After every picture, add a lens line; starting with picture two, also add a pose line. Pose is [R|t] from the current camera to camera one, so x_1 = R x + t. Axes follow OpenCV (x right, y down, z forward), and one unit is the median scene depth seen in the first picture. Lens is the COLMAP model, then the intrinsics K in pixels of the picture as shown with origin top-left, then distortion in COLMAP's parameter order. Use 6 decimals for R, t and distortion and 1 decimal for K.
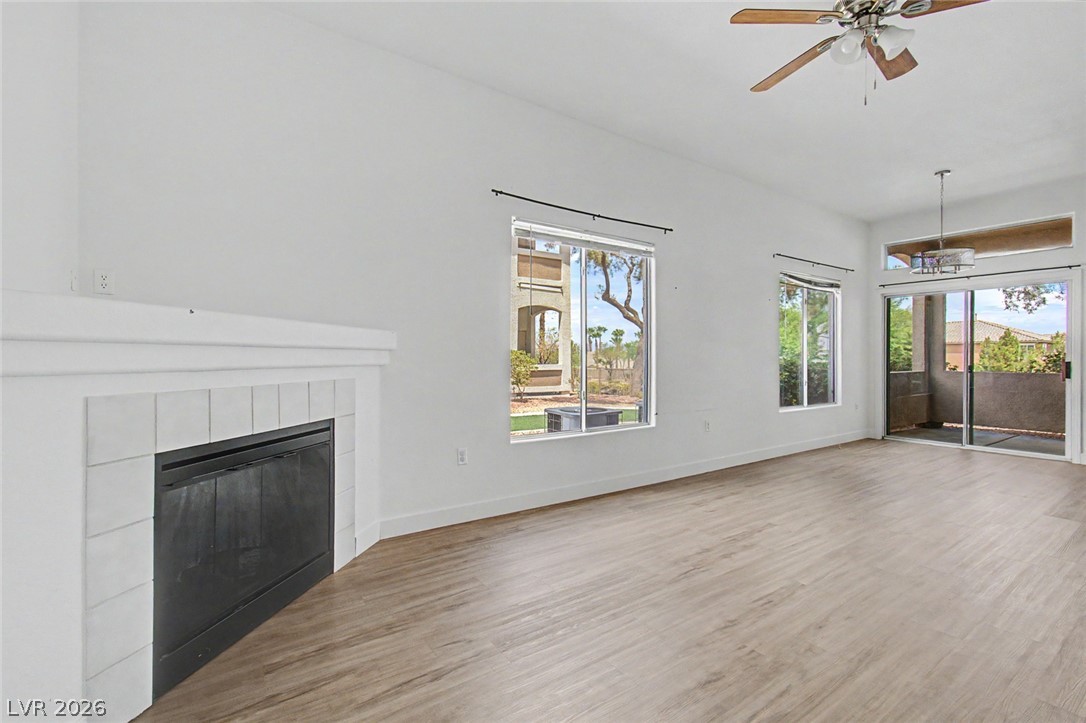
lens RADIAL K [[485.8, 0, 541.7], [0, 485.8, 357.2], [0, 0, 1]] dist [0.008274, 0.000515]
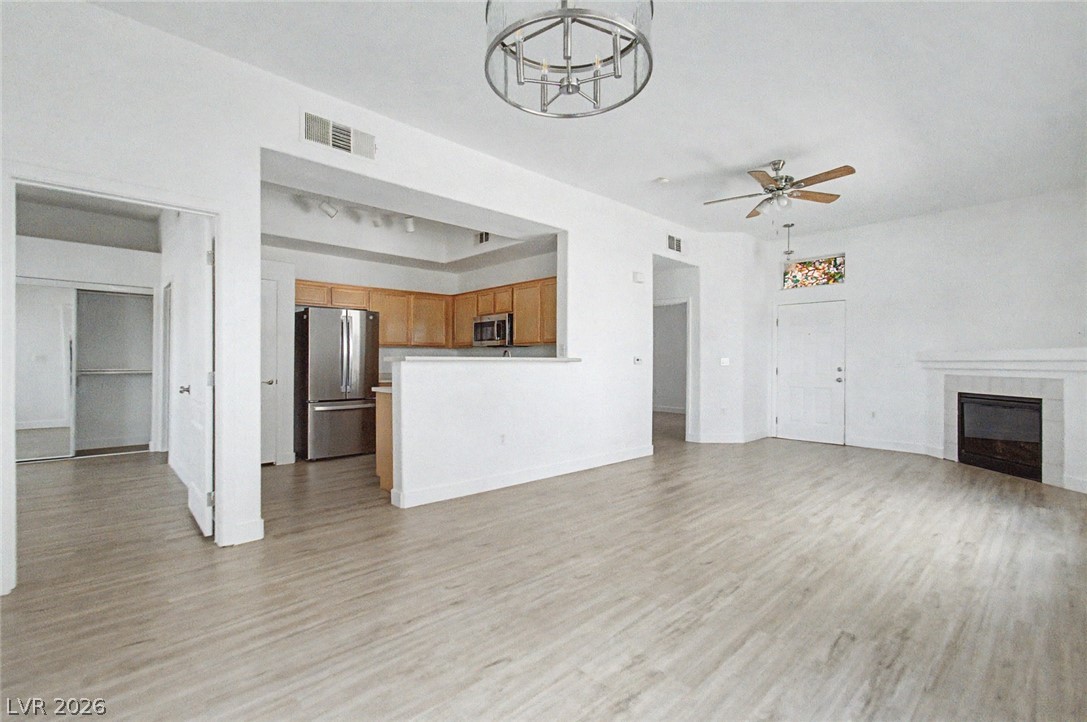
lens RADIAL K [[486.3, 0, 542.2], [0, 486.3, 356.7], [0, 0, 1]] dist [0.008274, 0.000515]
pose [[-0.987771, -0.006237, -0.155790, 1.001581], [-0.004419, 0.999918, -0.012010, -0.000941], [0.155852, -0.011174, -0.987717, 1.473580]]
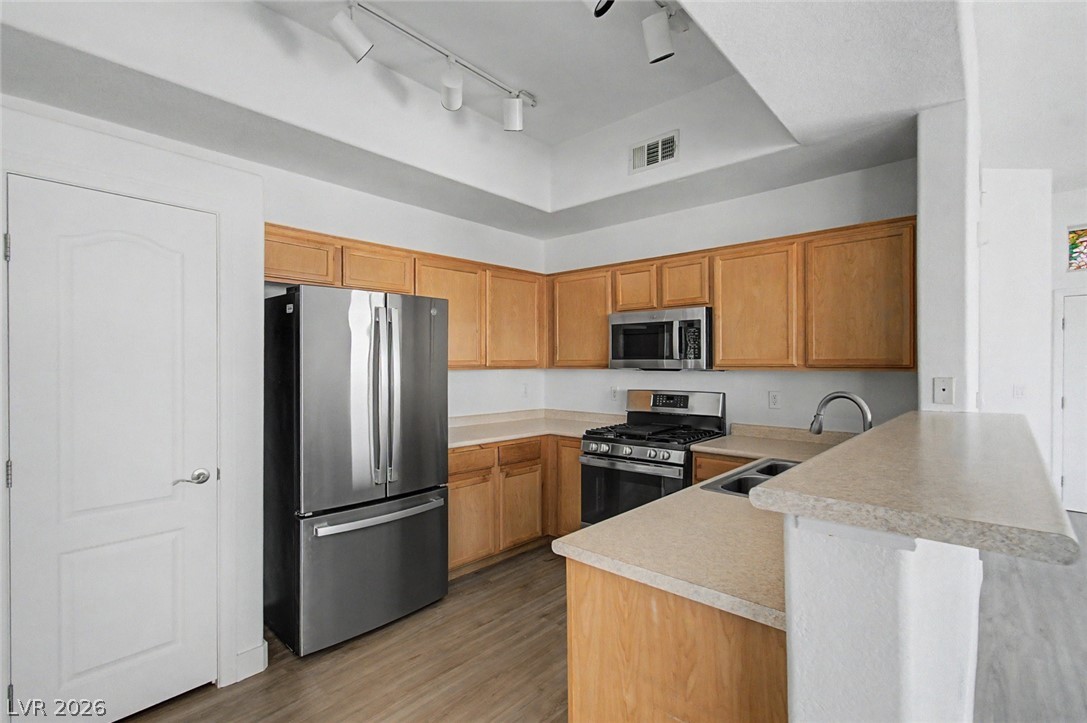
lens RADIAL K [[494.7, 0, 543.5], [0, 494.7, 361.5], [0, 0, 1]] dist [0.011493, 0.000389]
pose [[-0.972523, -0.001389, -0.232803, 1.271298], [-0.000416, 0.999991, -0.004229, -0.058975], [0.232807, -0.004016, -0.972515, 0.714052]]
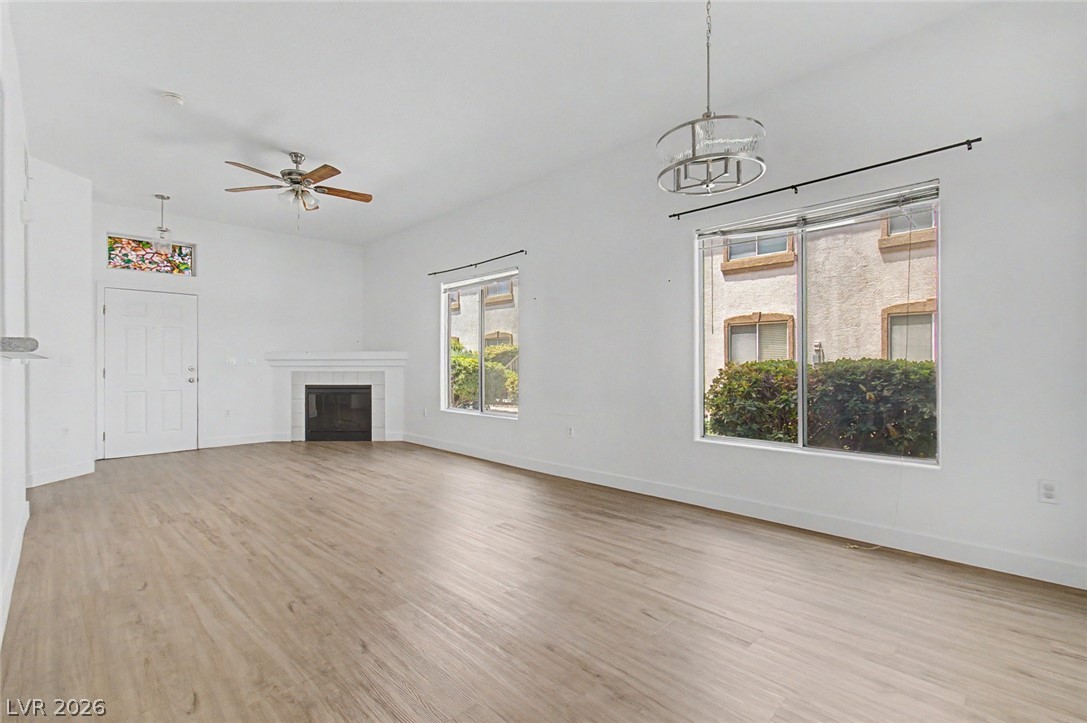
lens RADIAL K [[494.7, 0, 543.5], [0, 494.7, 361.5], [0, 0, 1]] dist [0.011493, 0.000389]
pose [[0.173491, -0.005844, -0.984818, 1.451788], [0.003774, 0.999979, -0.005269, 0.006616], [0.984828, -0.002803, 0.173510, 0.853163]]
